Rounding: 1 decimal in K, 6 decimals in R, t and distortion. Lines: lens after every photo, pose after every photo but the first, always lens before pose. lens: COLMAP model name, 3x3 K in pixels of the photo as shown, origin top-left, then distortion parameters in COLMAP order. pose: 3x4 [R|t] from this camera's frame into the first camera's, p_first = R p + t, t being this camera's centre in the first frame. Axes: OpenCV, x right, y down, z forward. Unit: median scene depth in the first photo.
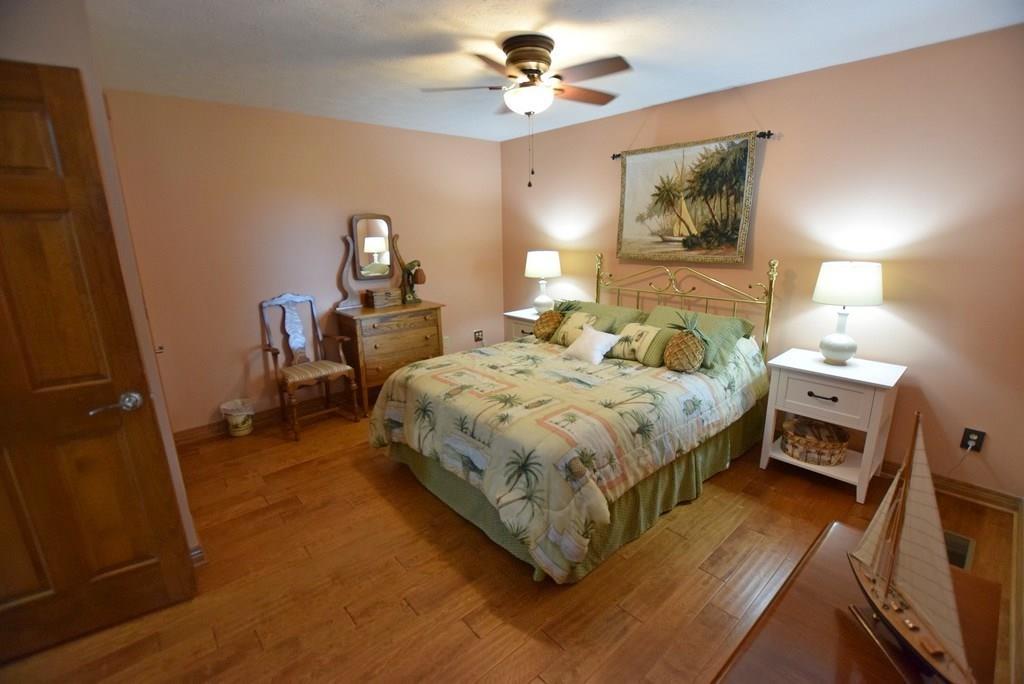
lens RADIAL K [[451.7, 0, 518.6], [0, 451.7, 343.6], [0, 0, 1]] dist [-0.027002, 0.001805]
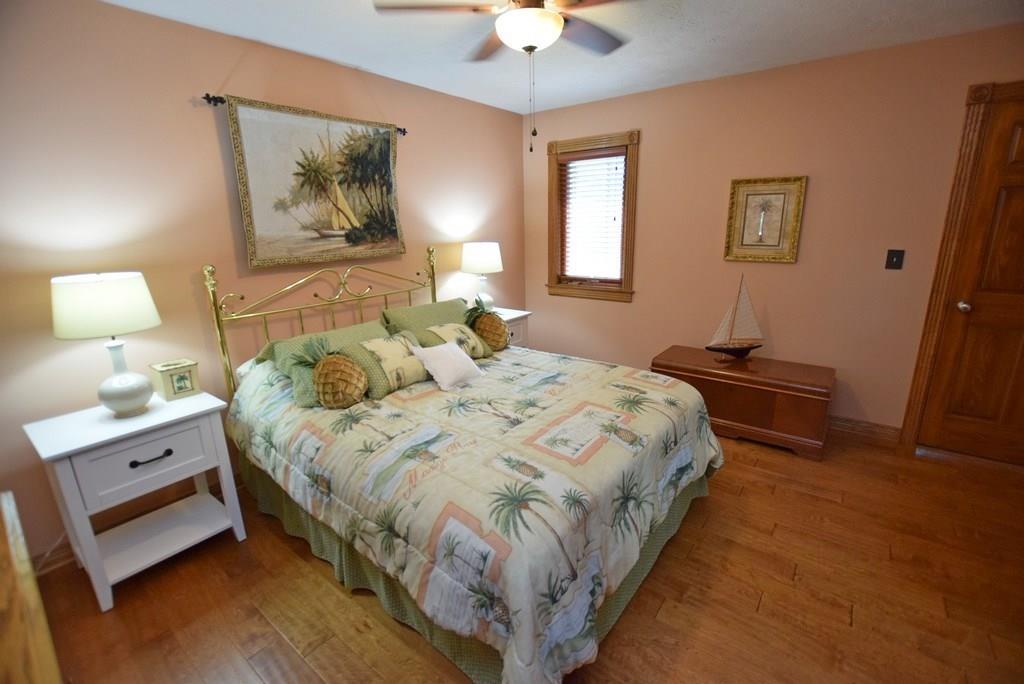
lens RADIAL K [[451.7, 0, 517.6], [0, 451.7, 340.3], [0, 0, 1]] dist [-0.027002, 0.001805]
pose [[-0.180804, -0.231152, 0.955970, -0.551796], [0.263905, 0.924942, 0.273562, -0.198467], [-0.947451, 0.301747, -0.106231, 0.874964]]
